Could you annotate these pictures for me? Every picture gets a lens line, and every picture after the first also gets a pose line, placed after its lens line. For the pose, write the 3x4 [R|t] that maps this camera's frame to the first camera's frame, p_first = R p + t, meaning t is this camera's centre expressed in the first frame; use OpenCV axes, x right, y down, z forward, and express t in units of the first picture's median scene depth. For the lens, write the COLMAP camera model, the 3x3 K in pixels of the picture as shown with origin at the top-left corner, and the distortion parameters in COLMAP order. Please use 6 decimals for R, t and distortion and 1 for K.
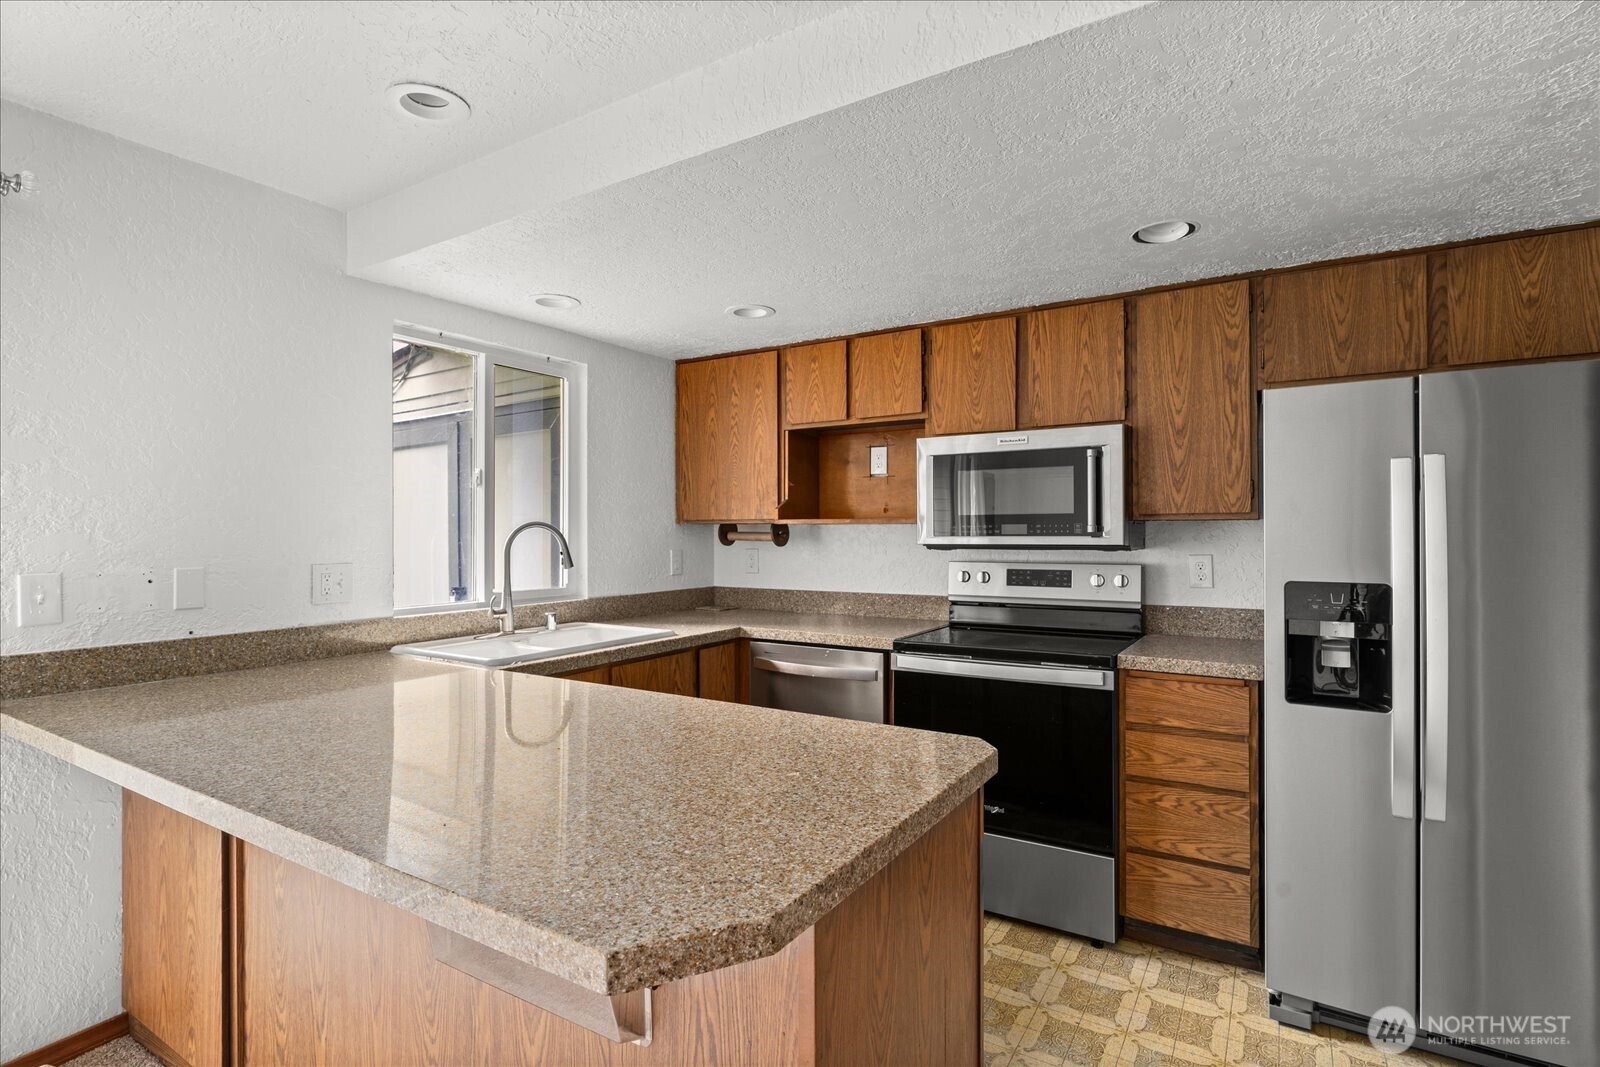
lens RADIAL K [[779.9, 0, 800.0], [0, 779.9, 533.5], [0, 0, 1]] dist [-0.002928, -0.000697]
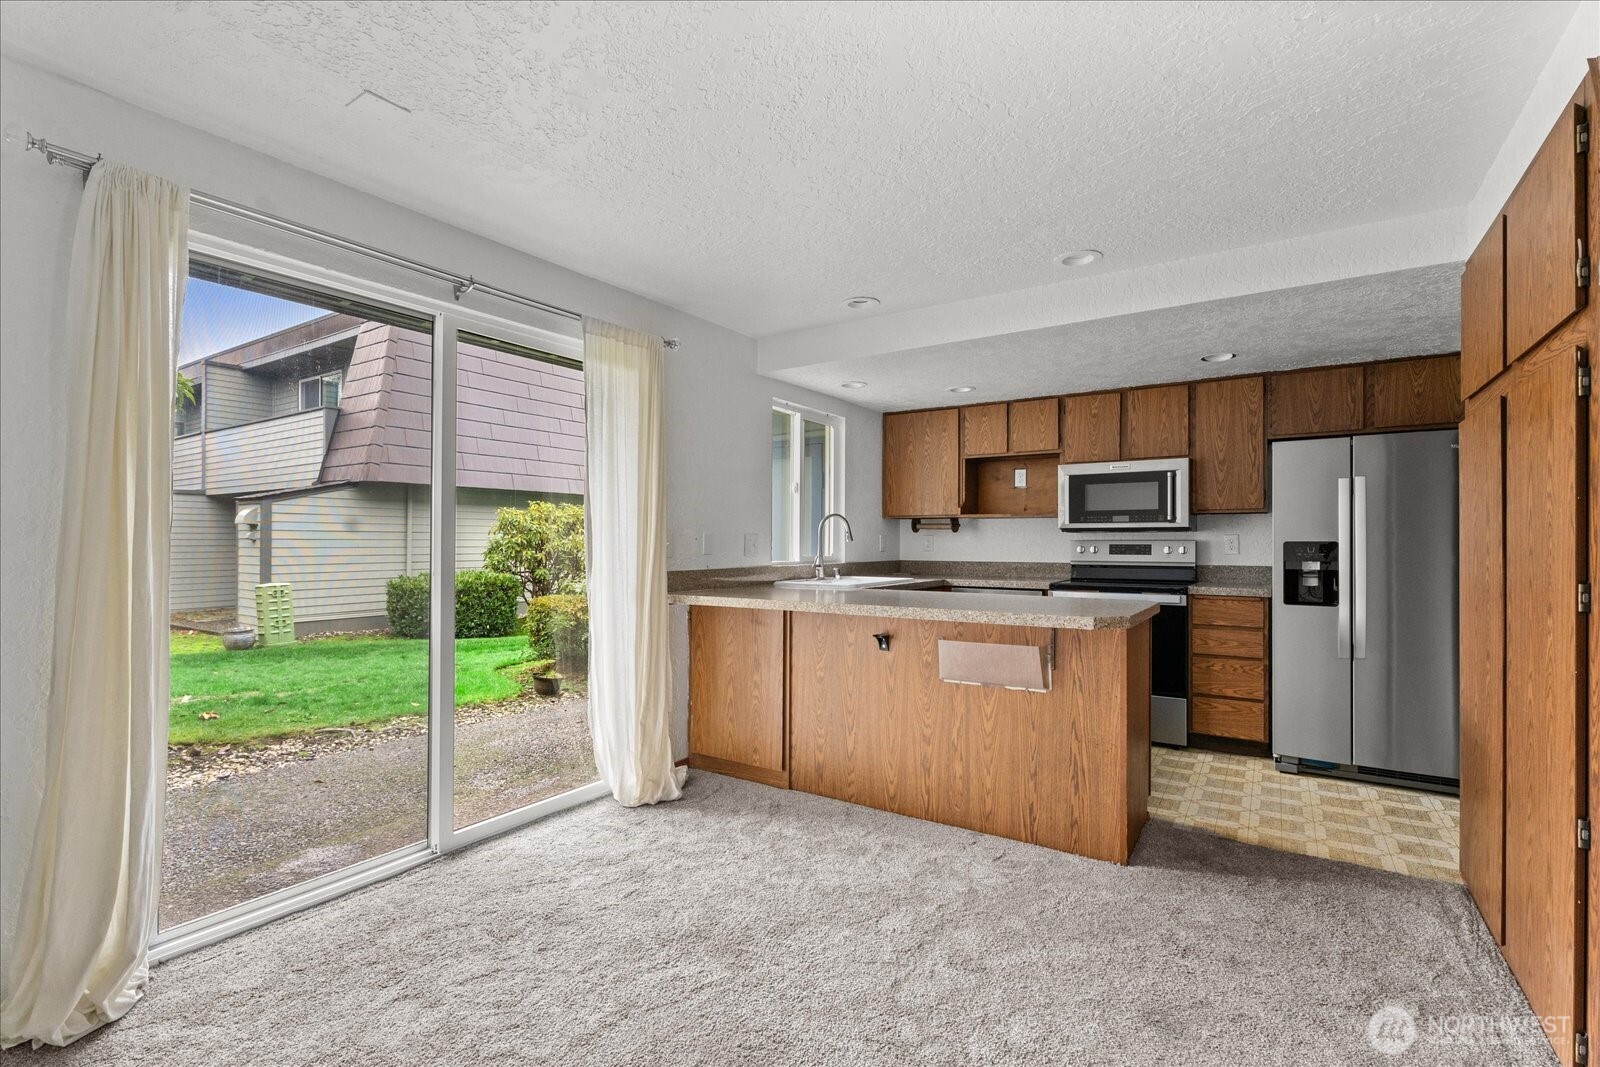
lens RADIAL K [[729.2, 0, 799.9], [0, 729.2, 542.6], [0, 0, 1]] dist [0.003880, 0.000379]
pose [[0.999720, 0.004587, -0.023223, -0.394363], [-0.004608, 0.999989, -0.000831, 0.051962], [0.023218, 0.000937, 0.999730, -0.618939]]
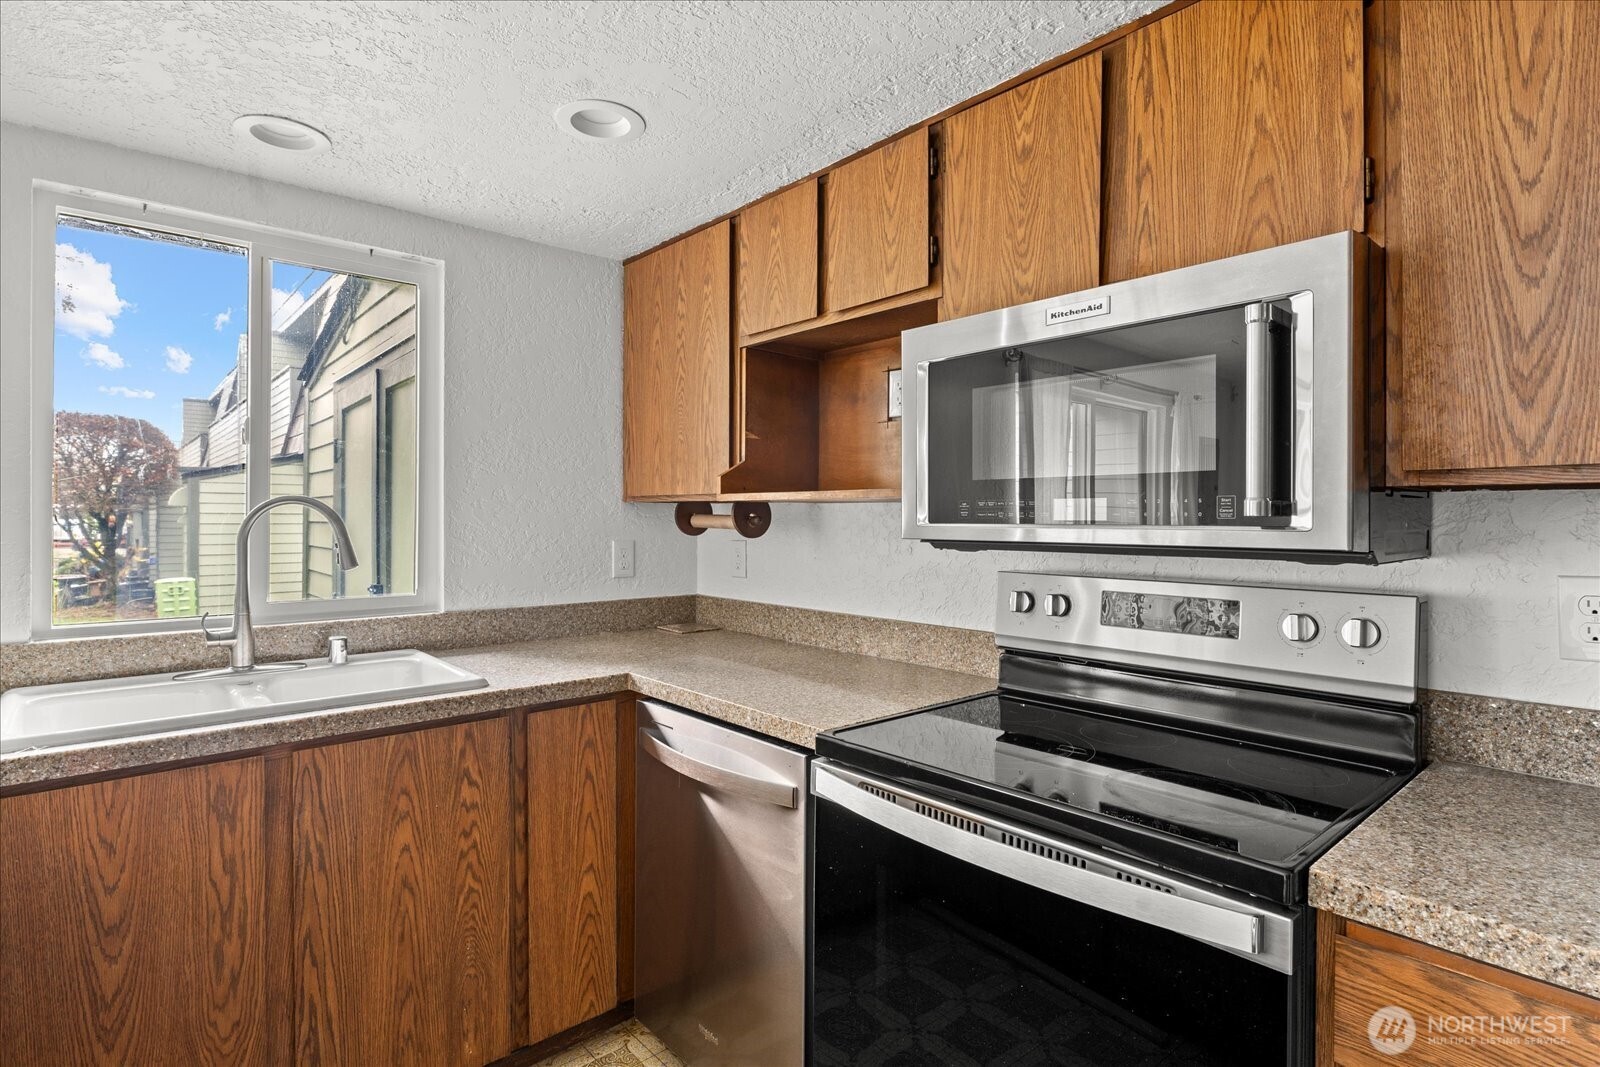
lens RADIAL K [[794.3, 0, 797.5], [0, 794.3, 520.7], [0, 0, 1]] dist [0.000176, -0.001013]
pose [[0.957465, 0.007388, -0.288455, 0.253925], [-0.006793, 0.999972, 0.003063, 0.000855], [0.288470, -0.000973, 0.957488, 0.520951]]
